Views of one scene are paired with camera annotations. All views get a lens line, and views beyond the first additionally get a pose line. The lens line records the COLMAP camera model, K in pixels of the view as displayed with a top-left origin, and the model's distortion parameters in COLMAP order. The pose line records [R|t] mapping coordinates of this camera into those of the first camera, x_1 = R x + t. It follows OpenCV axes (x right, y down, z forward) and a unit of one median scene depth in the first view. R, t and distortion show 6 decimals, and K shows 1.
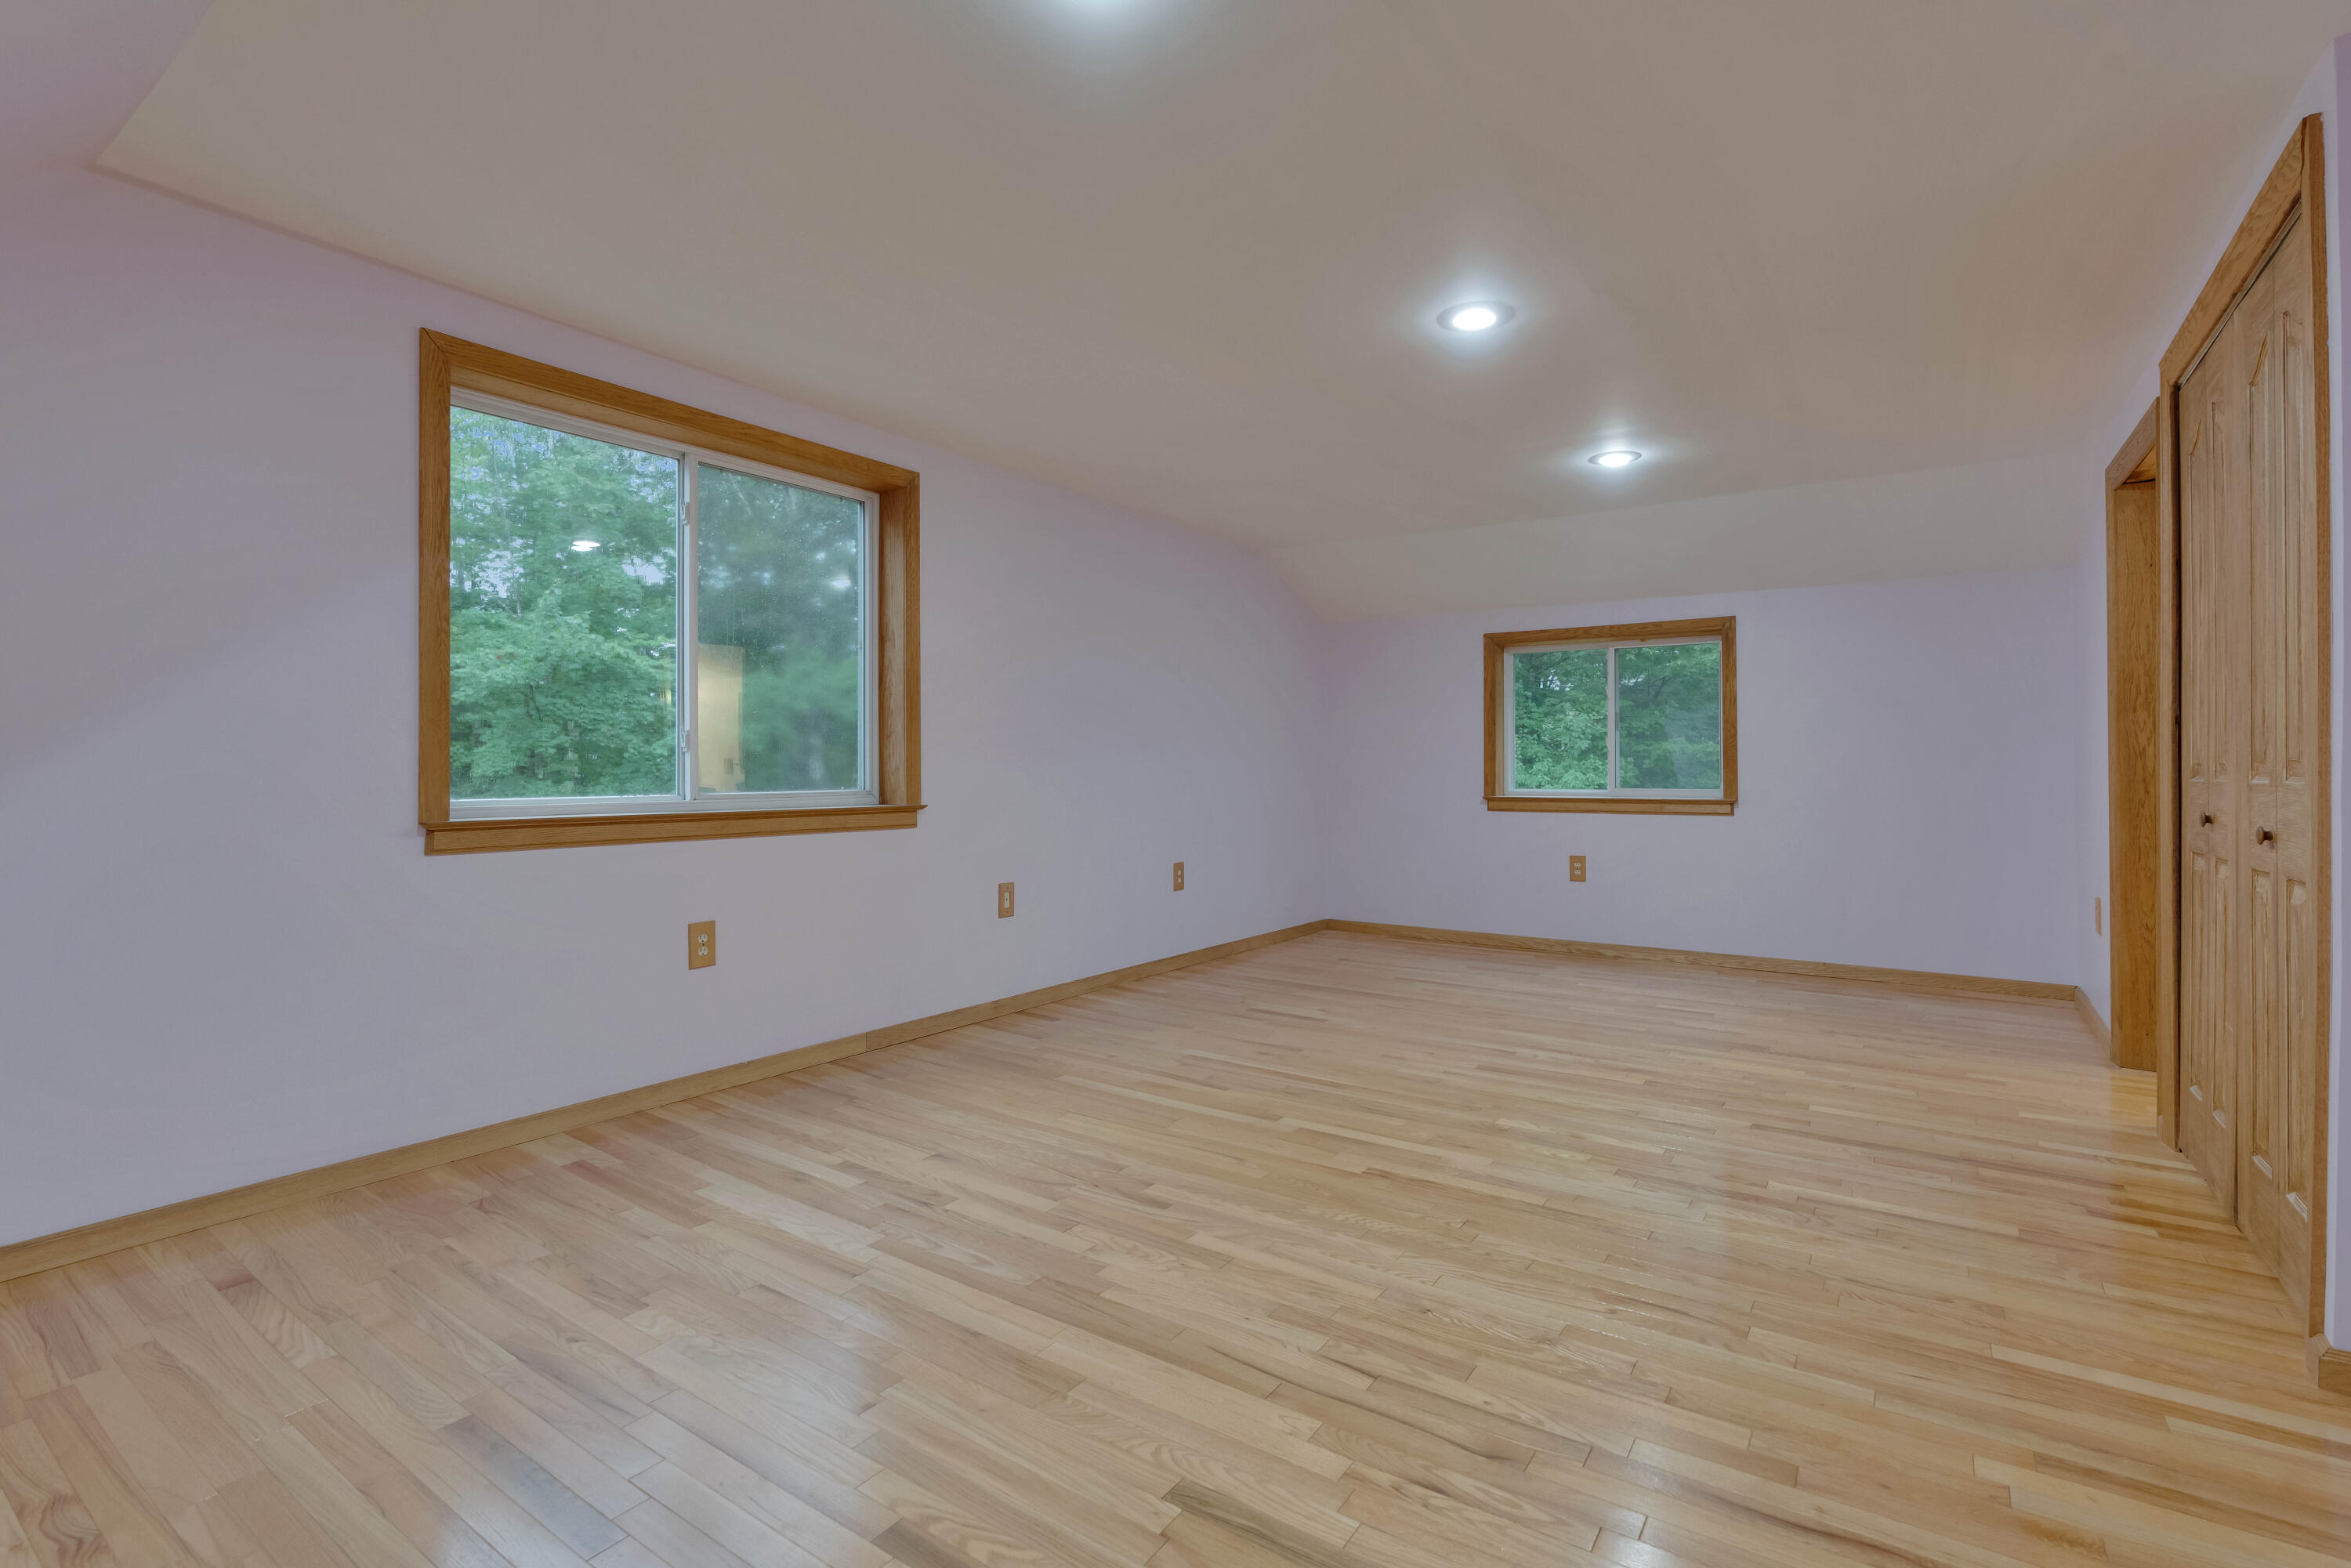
lens RADIAL K [[1072.4, 0, 1183.5], [0, 1072.4, 769.8], [0, 0, 1]] dist [-0.002938, 0.000997]
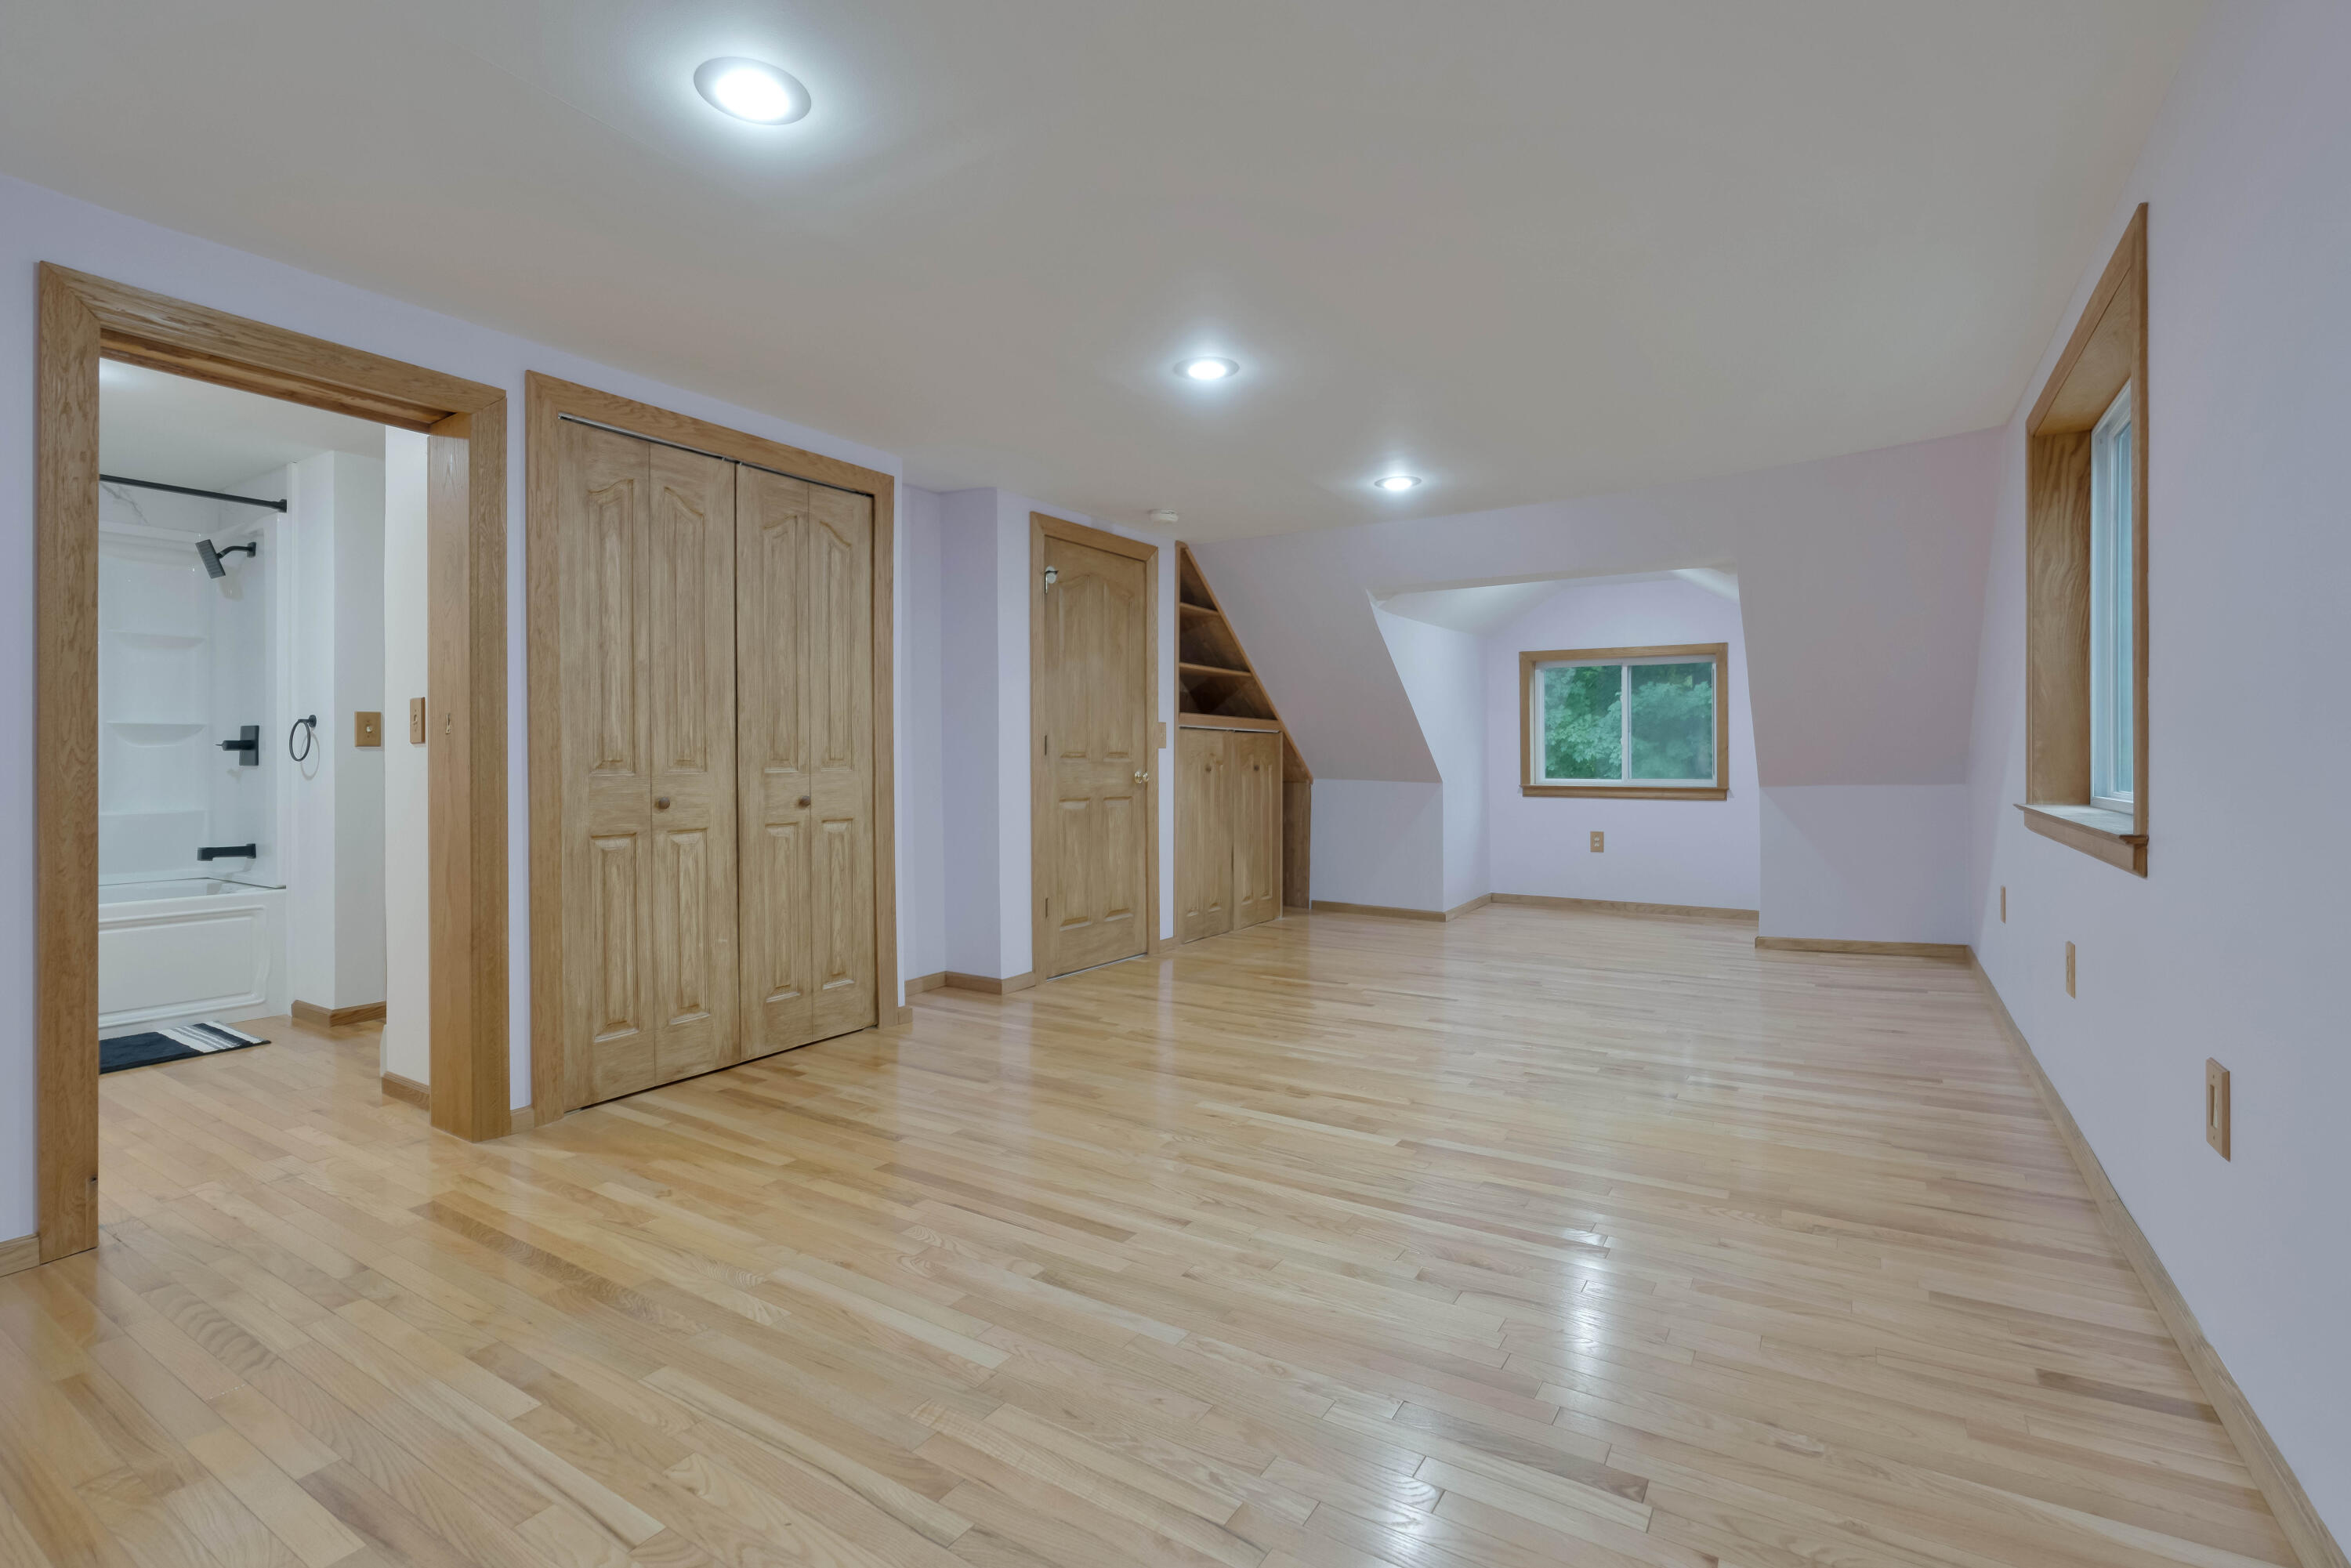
lens RADIAL K [[1072.4, 0, 1183.5], [0, 1072.4, 769.8], [0, 0, 1]] dist [-0.002938, 0.000997]
pose [[-0.998964, -0.001124, -0.045503, 0.327082], [-0.001554, 0.999954, 0.009425, -0.004978], [0.045491, 0.009486, -0.998920, 1.969537]]
